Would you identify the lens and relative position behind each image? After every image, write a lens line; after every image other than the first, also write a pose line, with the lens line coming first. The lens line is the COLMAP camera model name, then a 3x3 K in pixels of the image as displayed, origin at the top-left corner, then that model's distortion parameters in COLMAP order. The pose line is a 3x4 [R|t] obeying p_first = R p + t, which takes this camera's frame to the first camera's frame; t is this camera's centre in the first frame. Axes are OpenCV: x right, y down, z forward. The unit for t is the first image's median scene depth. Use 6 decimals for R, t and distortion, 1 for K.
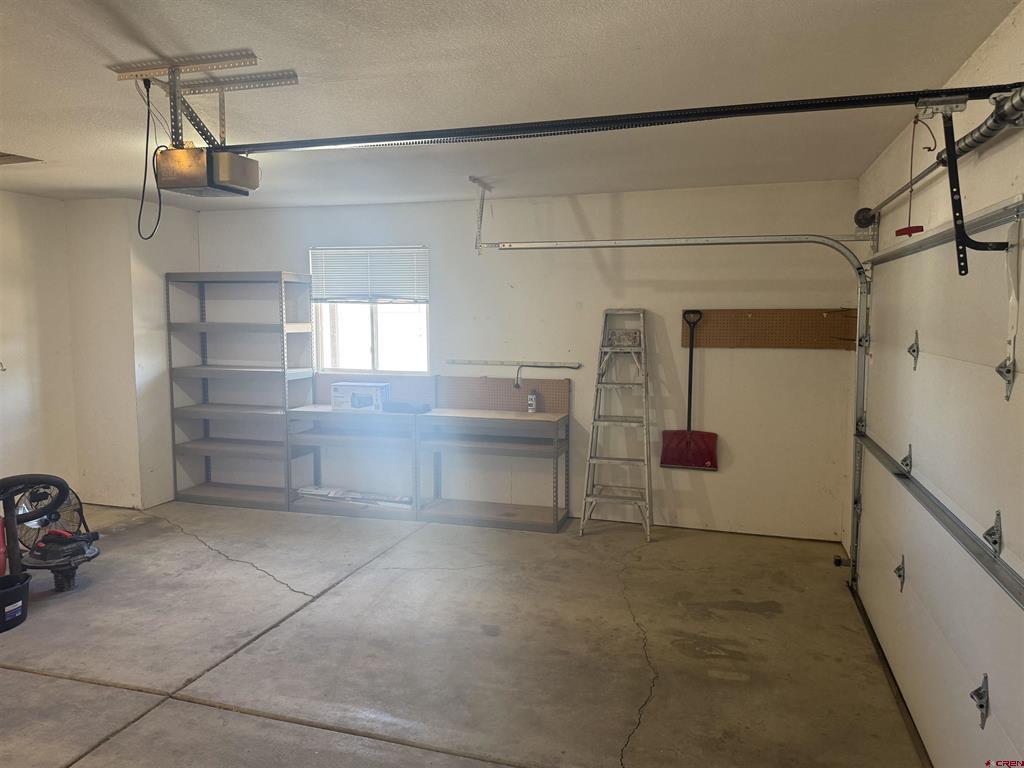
lens RADIAL K [[709.8, 0, 511.9], [0, 709.8, 385.9], [0, 0, 1]] dist [0.076561, -0.087899]
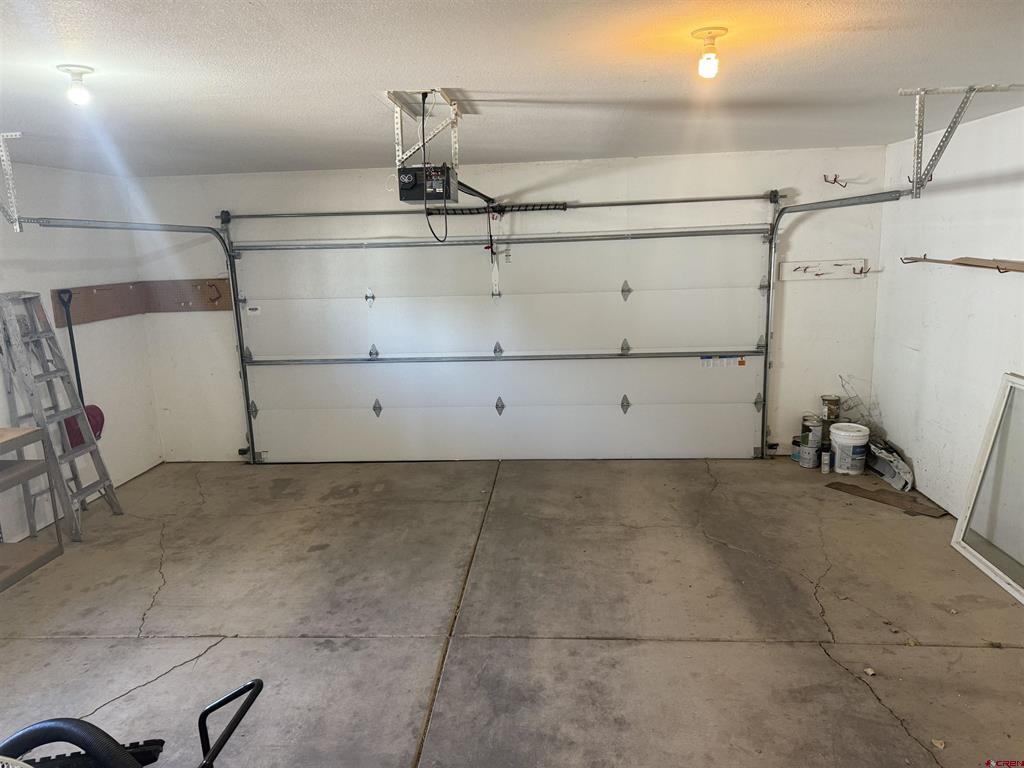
lens RADIAL K [[715.6, 0, 514.8], [0, 715.6, 392.1], [0, 0, 1]] dist [-0.004653, -0.000070]
pose [[-0.228273, -0.193162, 0.954243, -1.120214], [0.130106, 0.965278, 0.226519, -0.142582], [-0.964865, 0.175861, -0.195215, 0.779093]]
